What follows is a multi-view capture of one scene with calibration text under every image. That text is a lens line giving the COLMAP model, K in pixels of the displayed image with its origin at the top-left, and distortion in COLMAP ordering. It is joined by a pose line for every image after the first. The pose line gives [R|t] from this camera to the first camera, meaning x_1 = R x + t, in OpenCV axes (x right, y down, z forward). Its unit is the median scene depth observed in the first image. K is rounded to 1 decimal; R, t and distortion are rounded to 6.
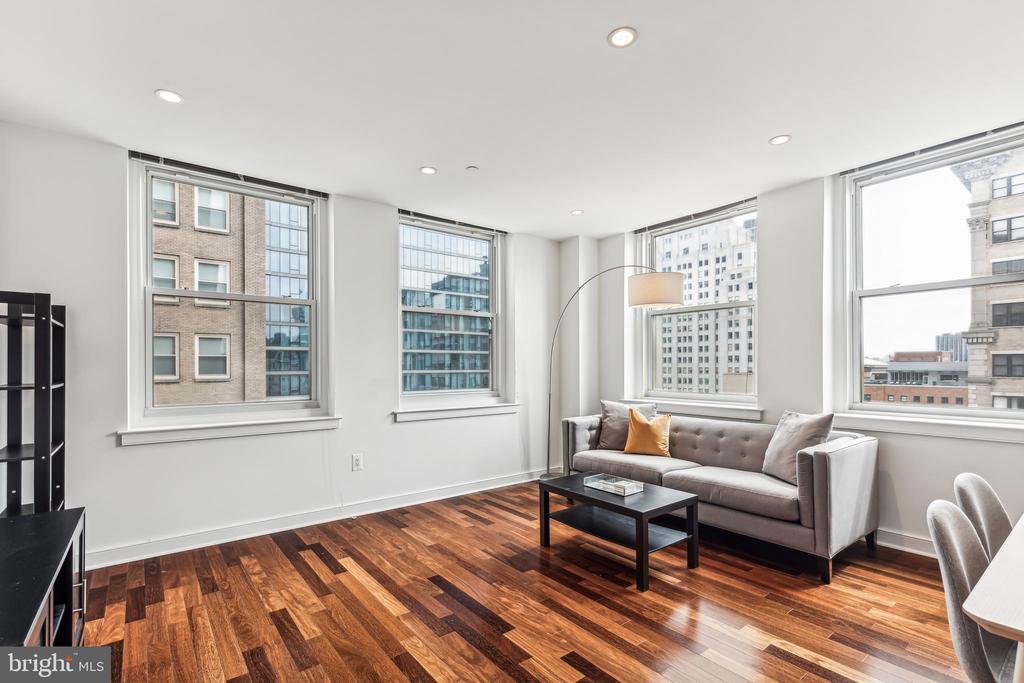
lens RADIAL K [[474.9, 0, 514.3], [0, 474.9, 365.0], [0, 0, 1]] dist [0.003046, 0.000040]
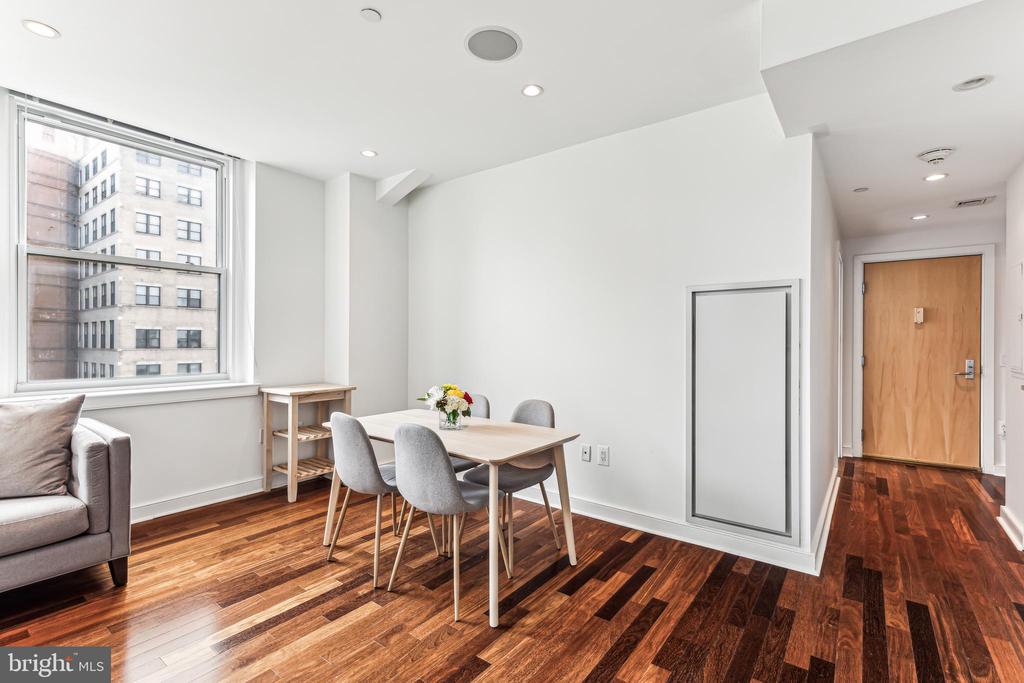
lens RADIAL K [[463.0, 0, 517.8], [0, 463.0, 342.5], [0, 0, 1]] dist [0.009394, -0.000217]
pose [[-0.259137, -0.002519, 0.965837, -0.231045], [-0.008493, 0.999964, 0.000330, 0.002181], [-0.965803, -0.008118, -0.259149, 0.332315]]
